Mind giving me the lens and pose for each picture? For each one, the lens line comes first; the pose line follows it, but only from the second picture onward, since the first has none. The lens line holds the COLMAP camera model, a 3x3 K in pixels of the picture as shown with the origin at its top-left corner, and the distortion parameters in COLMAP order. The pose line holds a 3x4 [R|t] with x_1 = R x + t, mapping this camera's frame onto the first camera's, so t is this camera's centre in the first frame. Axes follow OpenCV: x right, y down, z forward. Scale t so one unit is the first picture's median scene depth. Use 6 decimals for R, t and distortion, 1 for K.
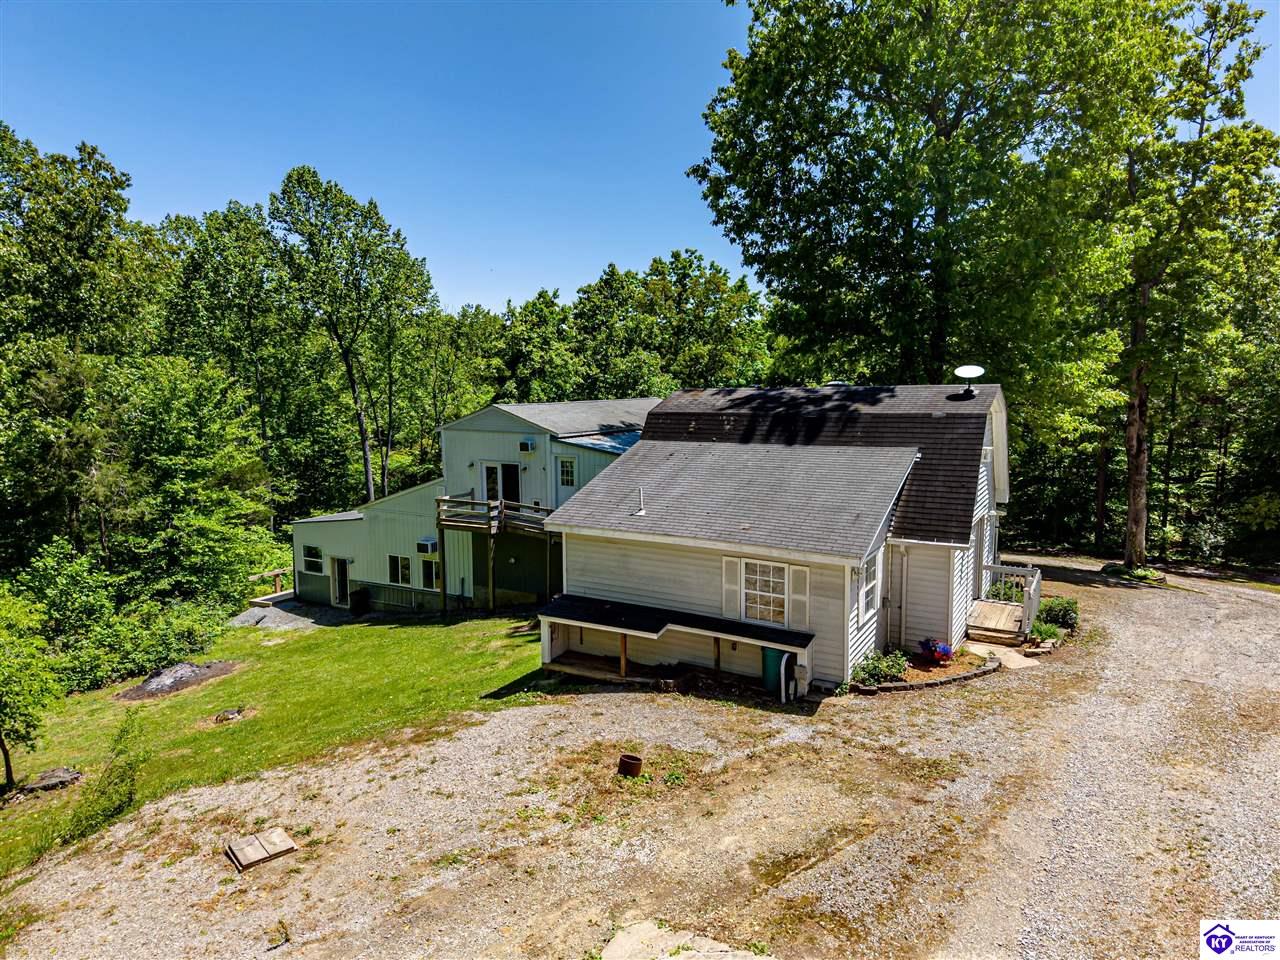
lens RADIAL K [[825.0, 0, 630.8], [0, 825.0, 478.8], [0, 0, 1]] dist [0.189943, -0.164135]
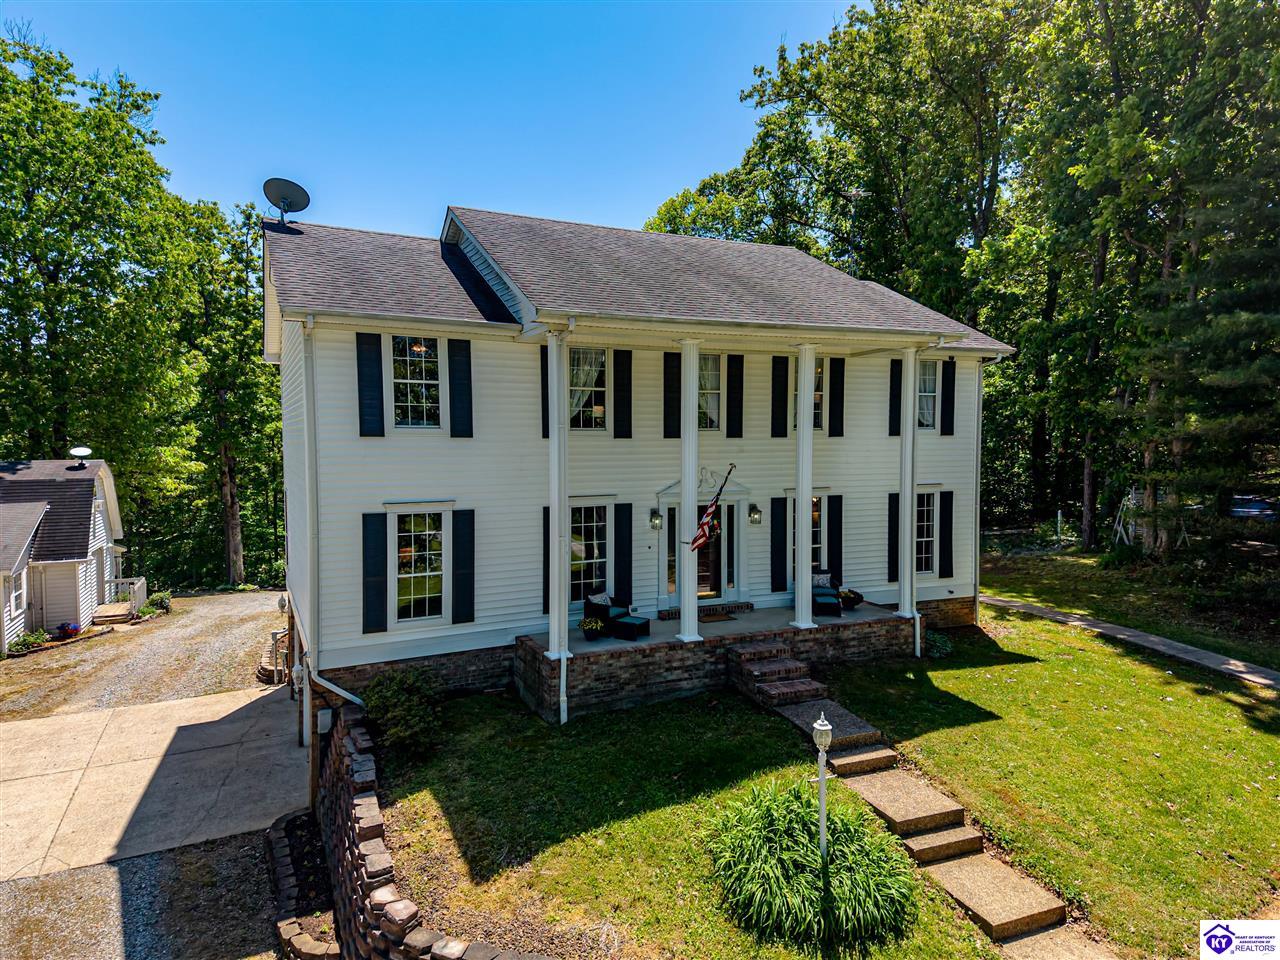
lens RADIAL K [[848.4, 0, 628.5], [0, 848.4, 483.9], [0, 0, 1]] dist [0.135301, -0.060915]
pose [[0.623109, -0.042371, 0.780987, -0.134367], [0.100882, 0.994545, -0.026532, 0.040864], [-0.775602, 0.095319, 0.623984, -0.426831]]
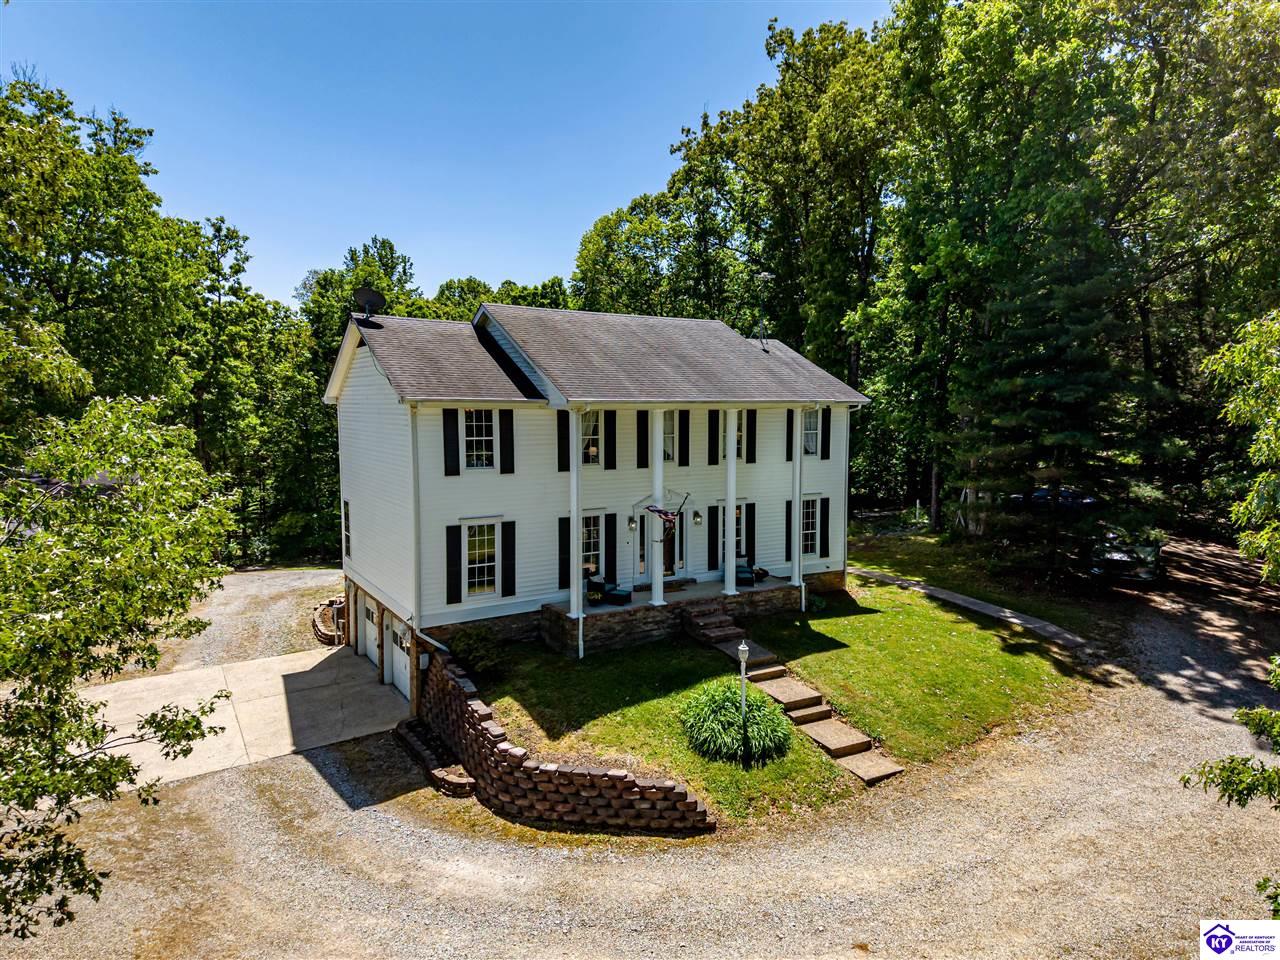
lens RADIAL K [[825.0, 0, 632.1], [0, 825.0, 483.1], [0, 0, 1]] dist [0.189943, -0.164135]
pose [[0.545121, -0.070462, 0.835391, -0.327137], [0.108394, 0.994022, 0.013110, 0.006410], [-0.831321, 0.083405, 0.549499, -0.520781]]
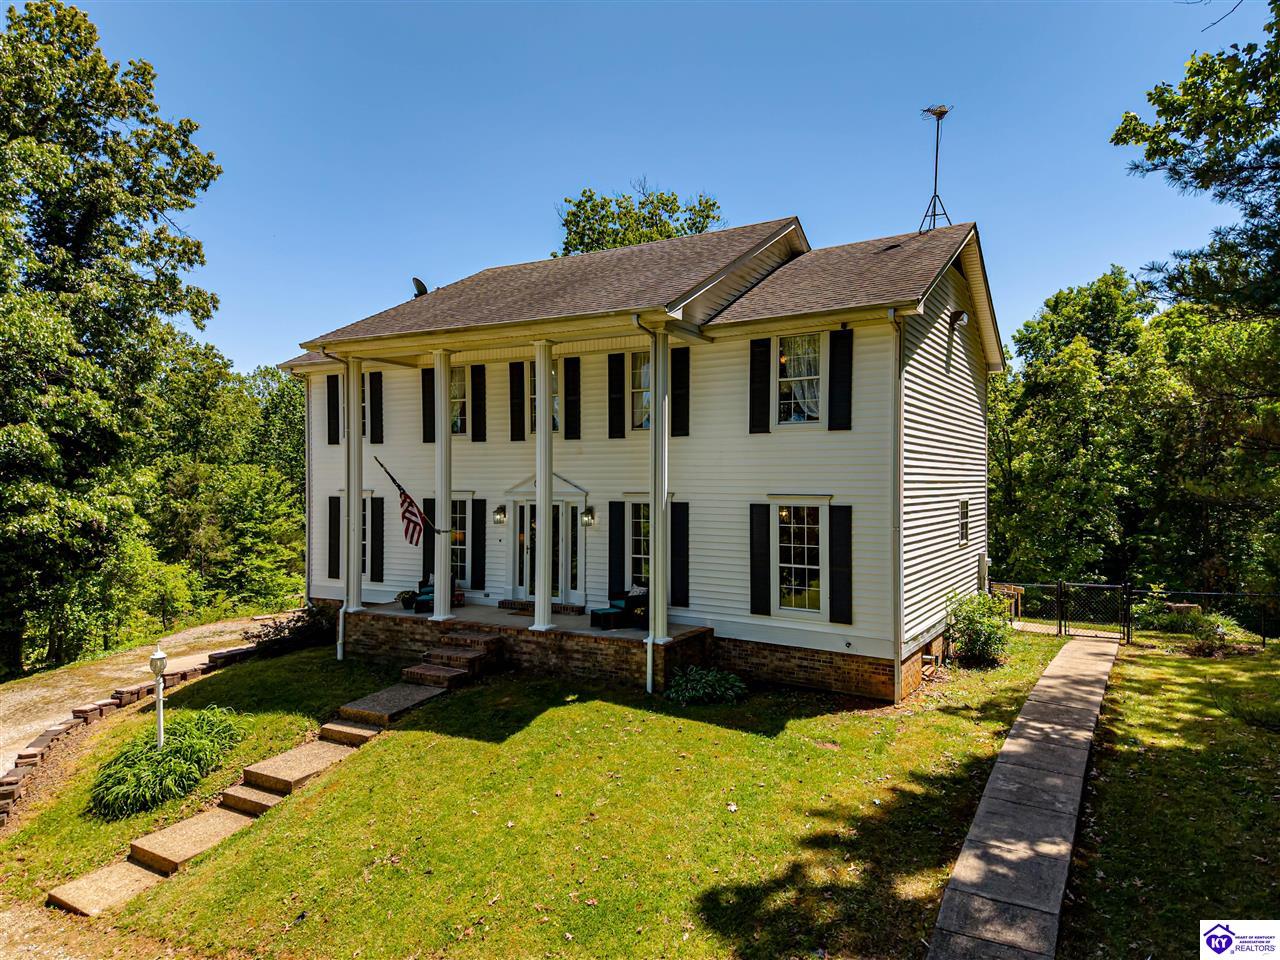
lens RADIAL K [[825.0, 0, 645.2], [0, 825.0, 488.8], [0, 0, 1]] dist [0.189943, -0.164135]
pose [[0.997877, 0.002331, -0.065084, 0.375972], [-0.009595, 0.993714, -0.111535, 0.090663], [0.064415, 0.111922, 0.991627, -0.648491]]
